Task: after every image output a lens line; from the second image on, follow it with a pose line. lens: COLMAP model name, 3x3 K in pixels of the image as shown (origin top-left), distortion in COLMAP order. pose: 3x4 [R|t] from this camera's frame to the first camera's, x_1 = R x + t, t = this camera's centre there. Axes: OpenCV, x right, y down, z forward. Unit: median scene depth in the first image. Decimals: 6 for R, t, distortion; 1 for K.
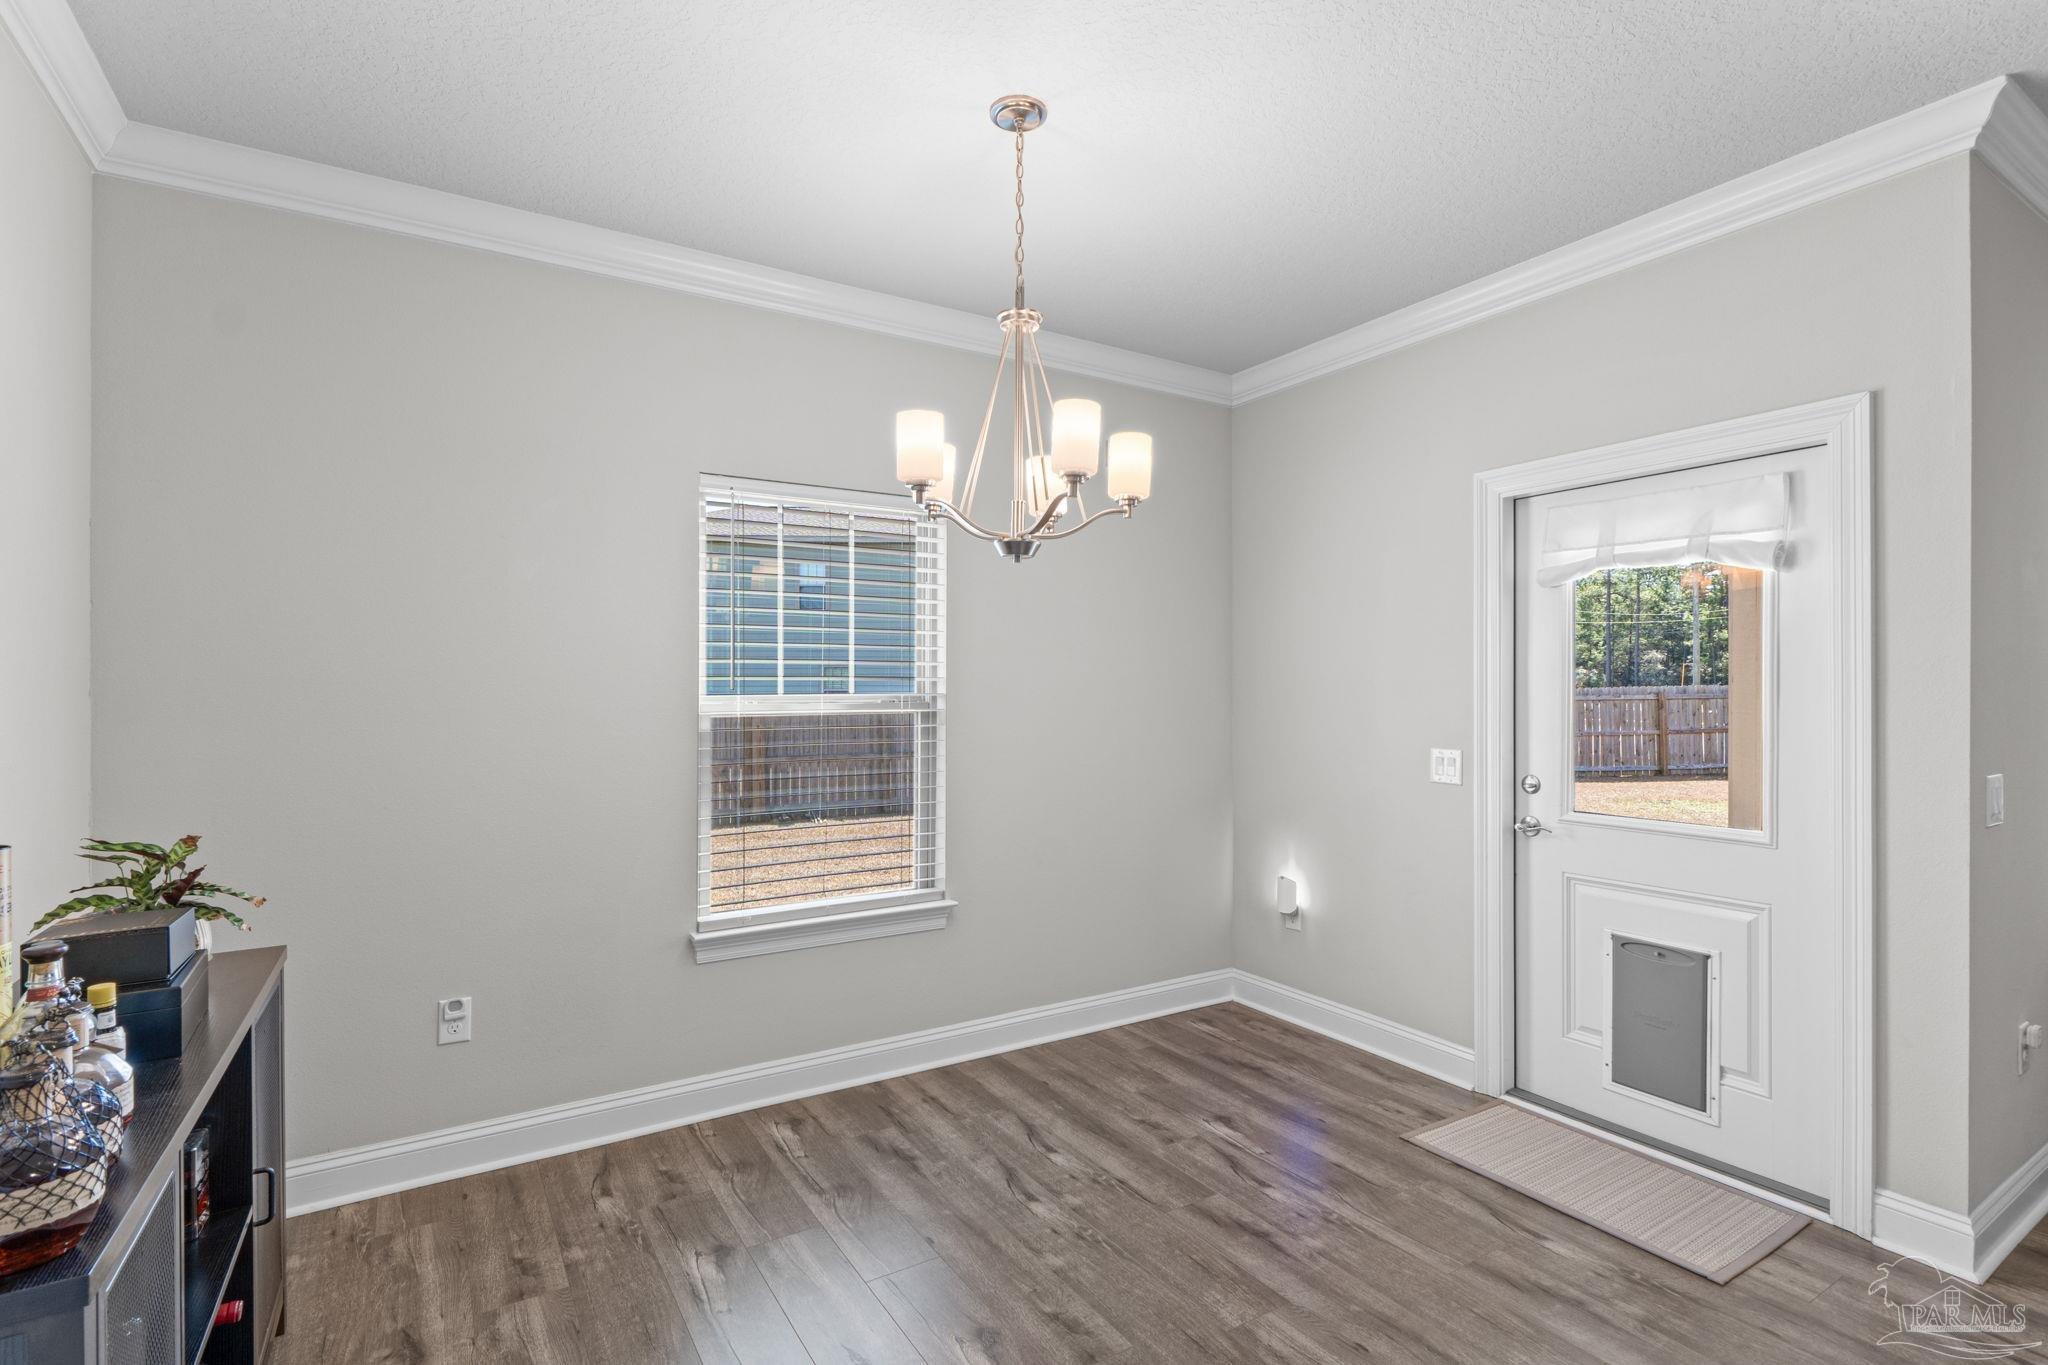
lens RADIAL K [[973.6, 0, 1029.6], [0, 973.6, 689.0], [0, 0, 1]] dist [0.000030, -0.000263]
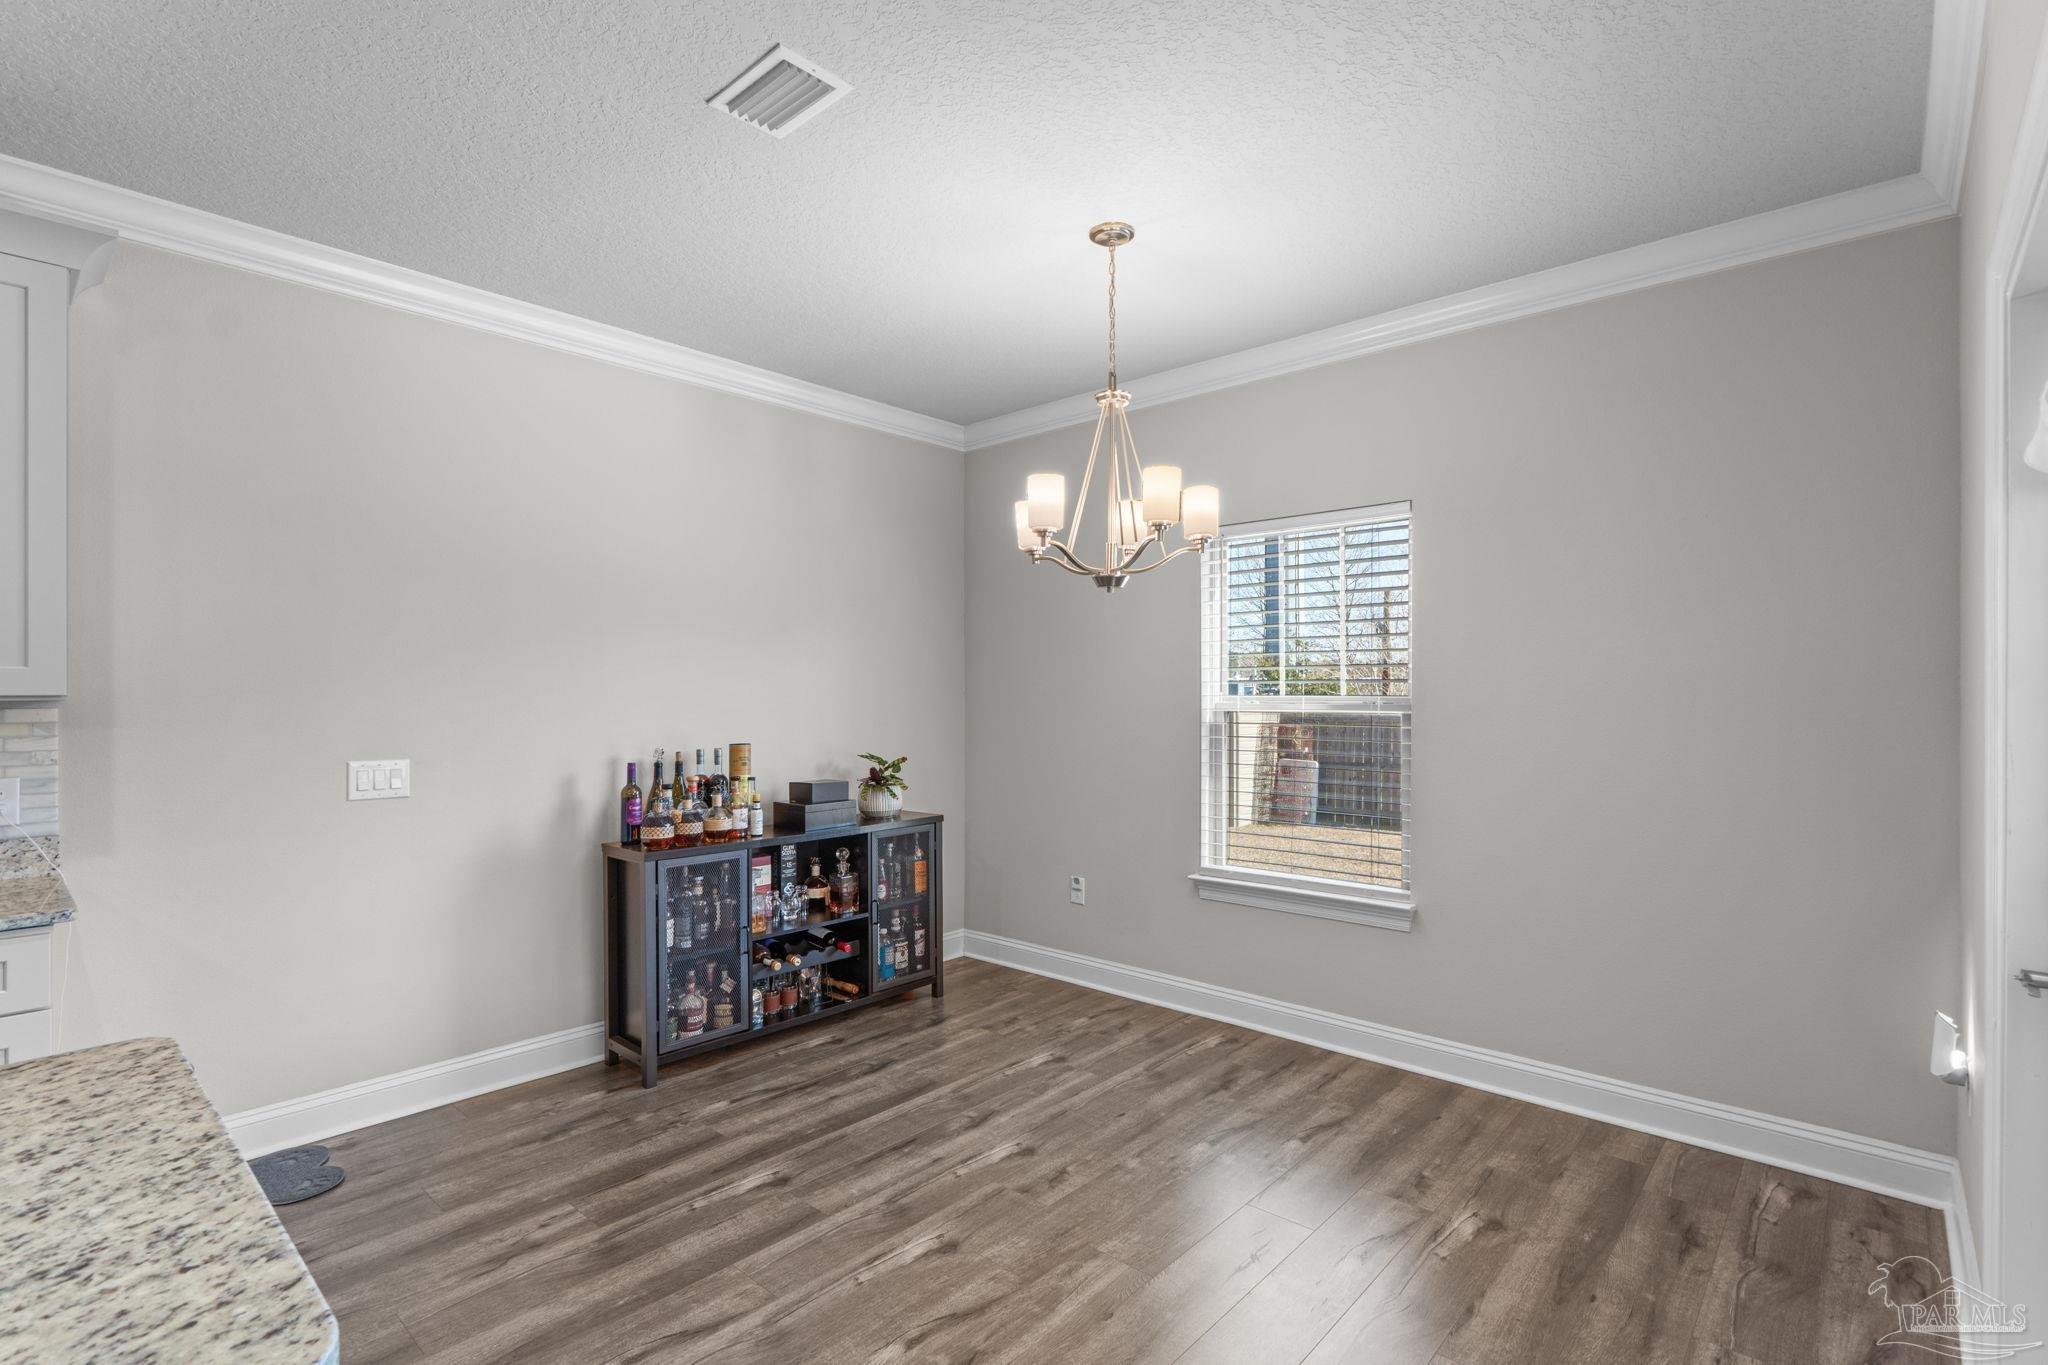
lens RADIAL K [[973.6, 0, 1029.6], [0, 973.6, 689.0], [0, 0, 1]] dist [0.000030, -0.000263]
pose [[0.273567, -0.001391, -0.961852, 0.887570], [0.002386, 0.999997, -0.000768, -0.002086], [0.961850, -0.002085, 0.273569, 0.418403]]
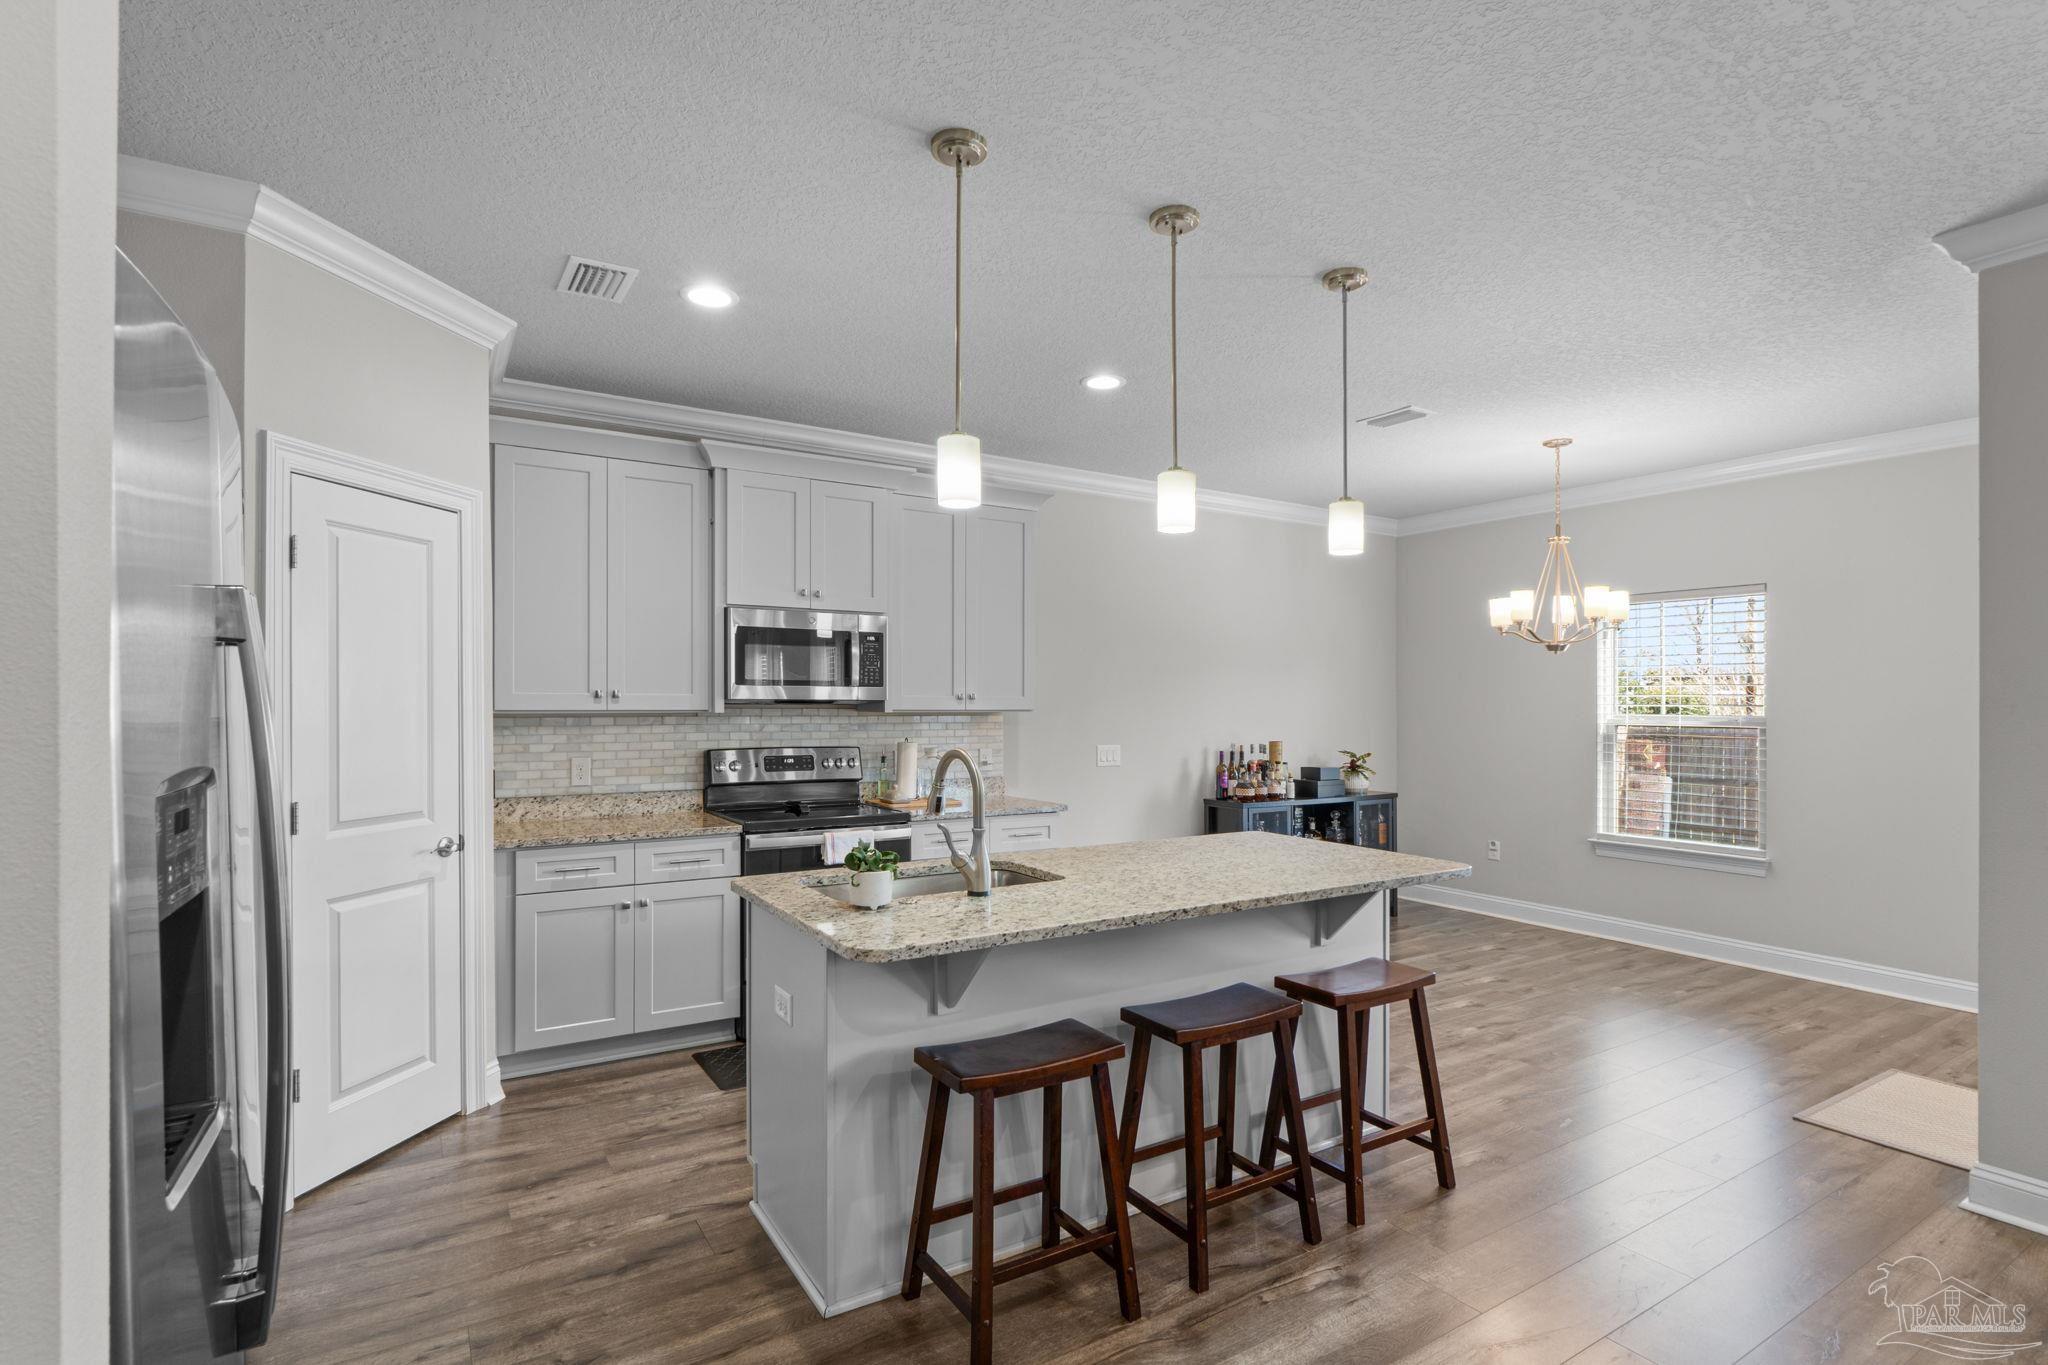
lens RADIAL K [[1013.1, 0, 1006.6], [0, 1013.1, 685.5], [0, 0, 1]] dist [-0.002024, -0.000161]
pose [[-0.006033, -0.012698, -0.999901, 1.677975], [-0.004433, 0.999910, -0.012672, -0.019430], [0.999972, 0.004356, -0.006089, -0.147807]]
